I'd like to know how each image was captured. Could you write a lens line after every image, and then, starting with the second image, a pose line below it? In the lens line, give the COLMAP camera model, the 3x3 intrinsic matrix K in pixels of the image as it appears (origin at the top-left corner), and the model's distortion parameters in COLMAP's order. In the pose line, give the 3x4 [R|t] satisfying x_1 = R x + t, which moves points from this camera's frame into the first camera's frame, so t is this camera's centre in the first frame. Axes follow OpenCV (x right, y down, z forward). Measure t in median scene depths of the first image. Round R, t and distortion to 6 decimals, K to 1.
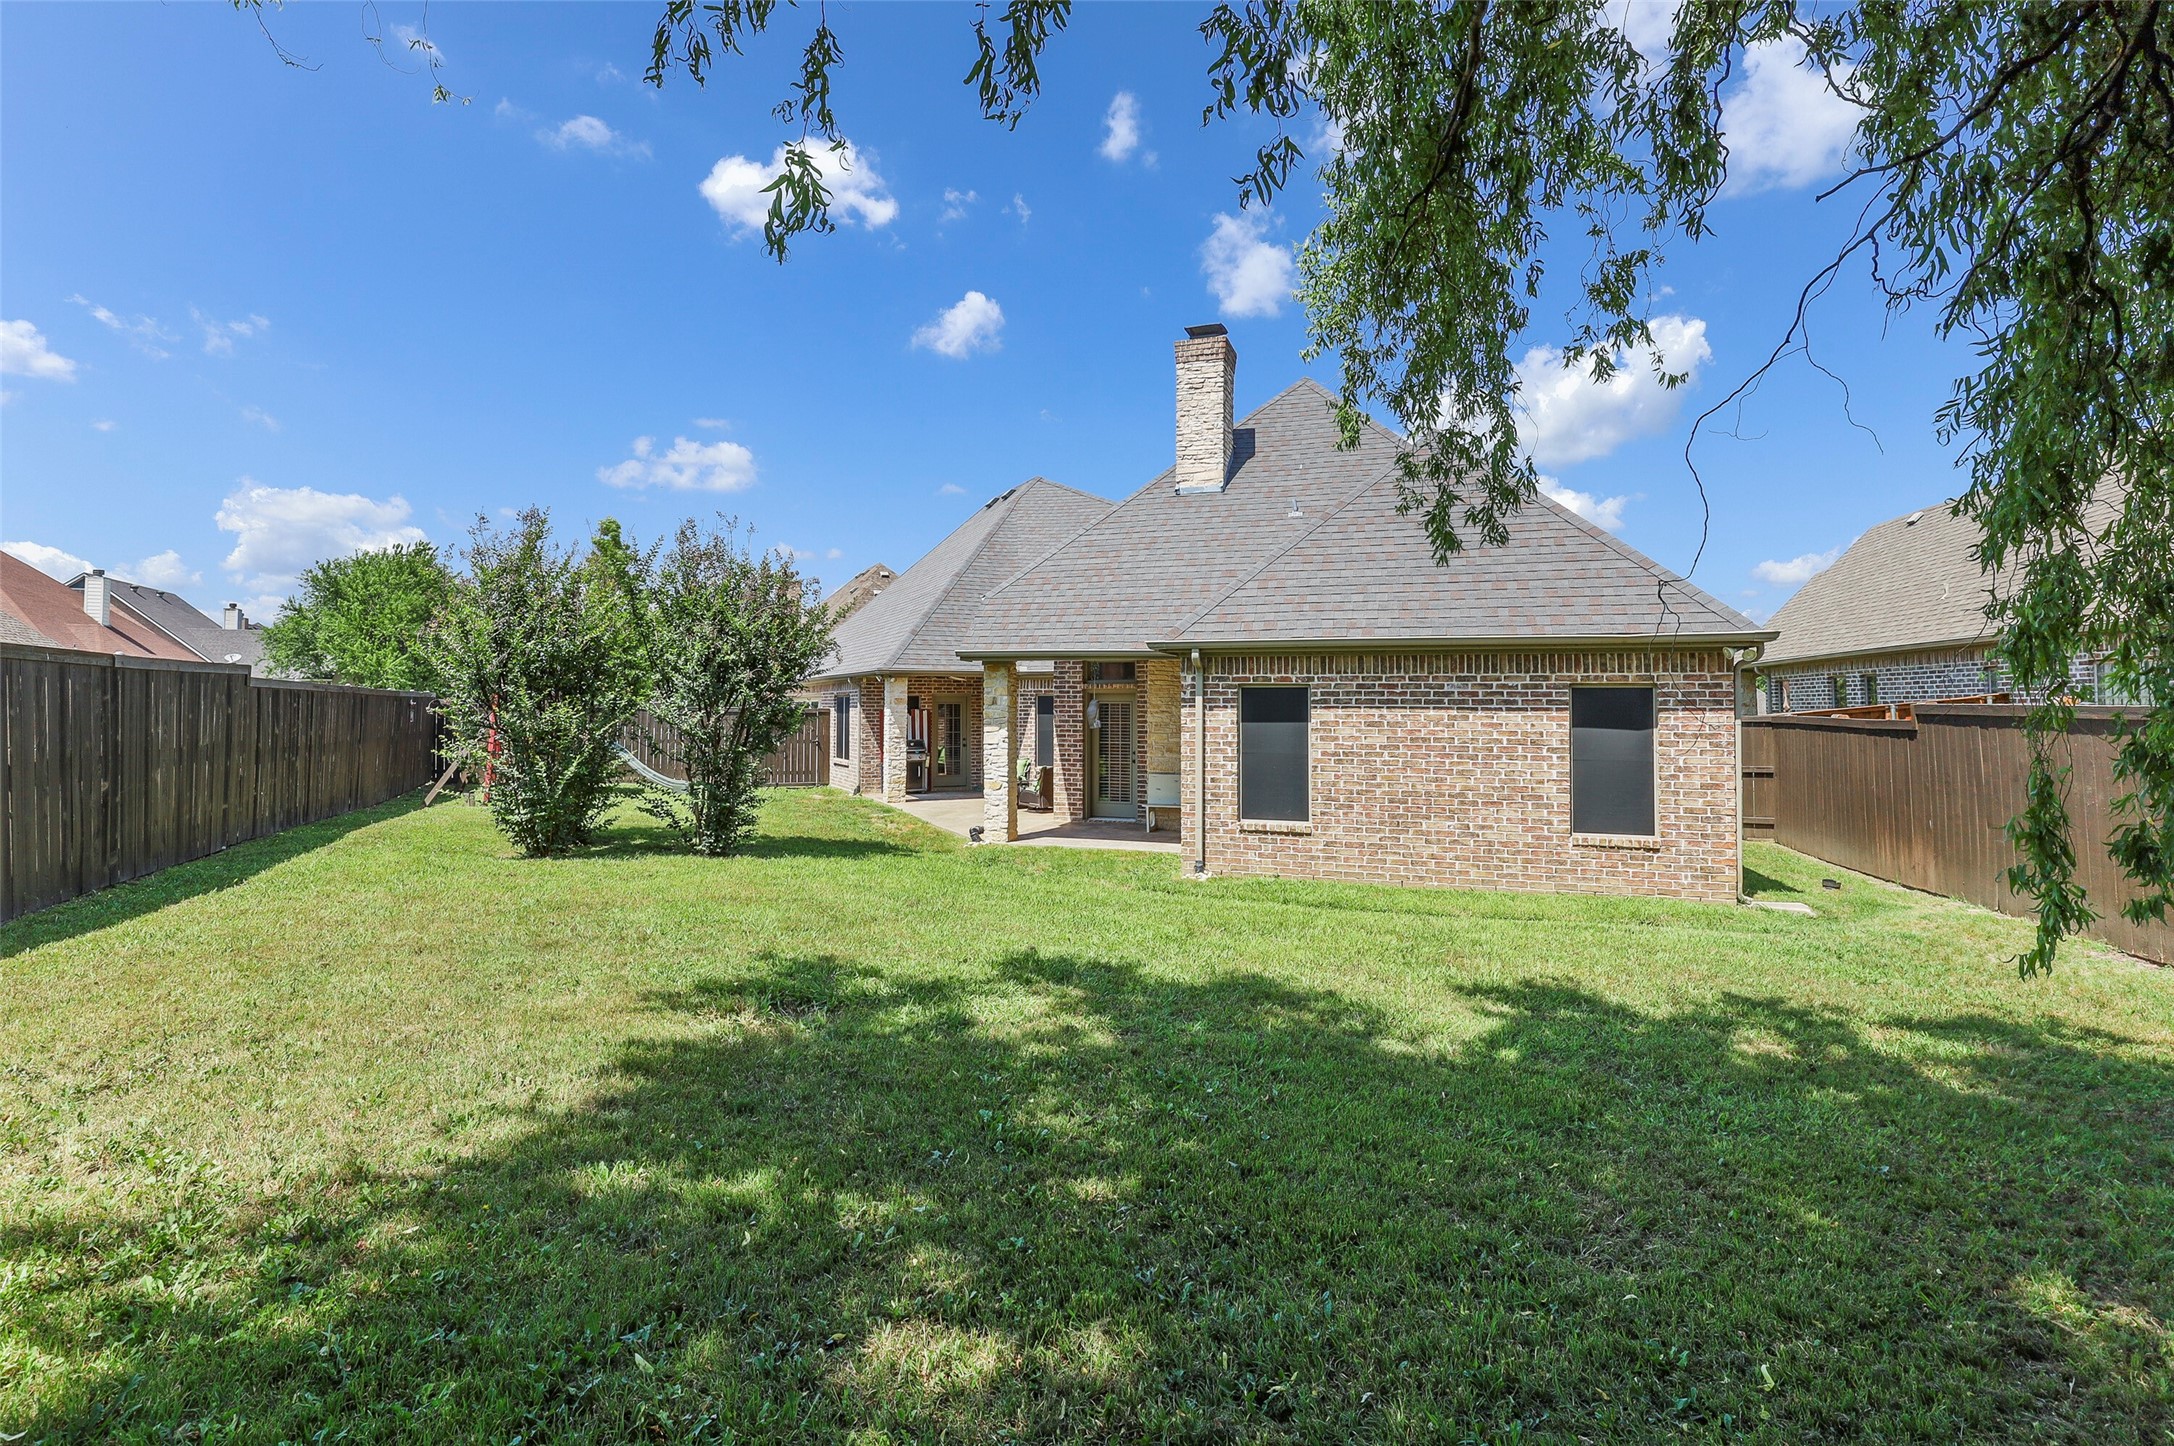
lens RADIAL K [[990.1, 0, 1075.1], [0, 990.1, 732.2], [0, 0, 1]] dist [-0.015649, 0.002261]
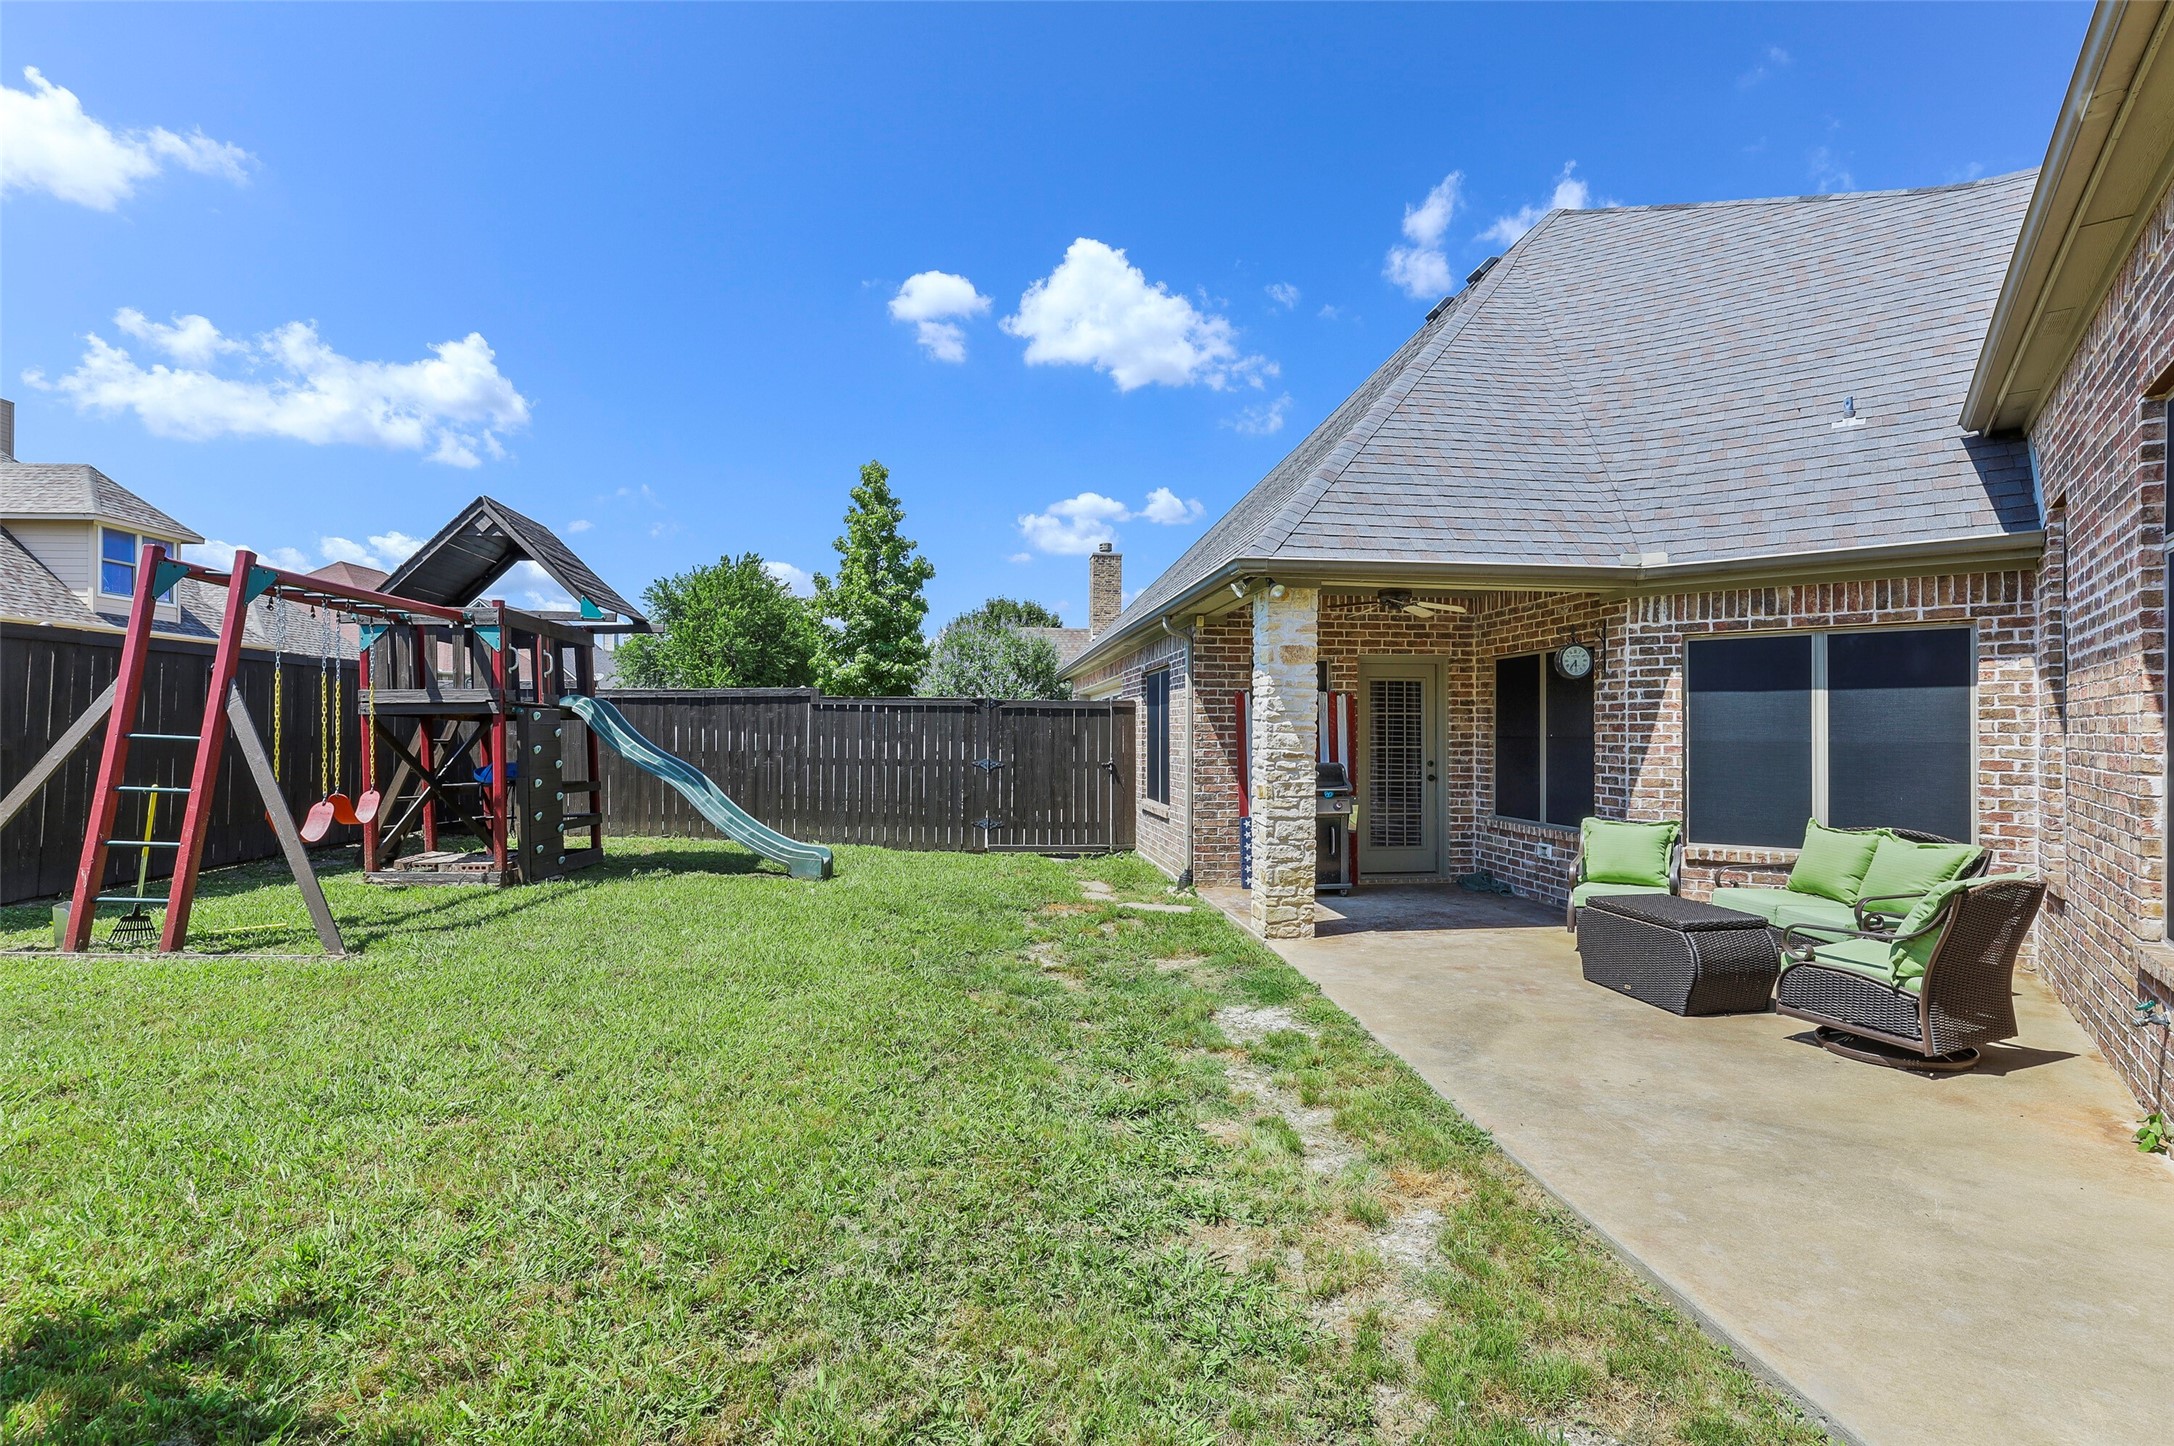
lens RADIAL K [[990.1, 0, 1065.7], [0, 990.1, 723.5], [0, 0, 1]] dist [-0.015649, 0.002261]
pose [[0.937853, -0.018192, -0.346555, -0.120110], [0.009097, 0.999571, -0.027854, 0.002501], [0.346913, 0.022970, 0.937616, 0.579693]]
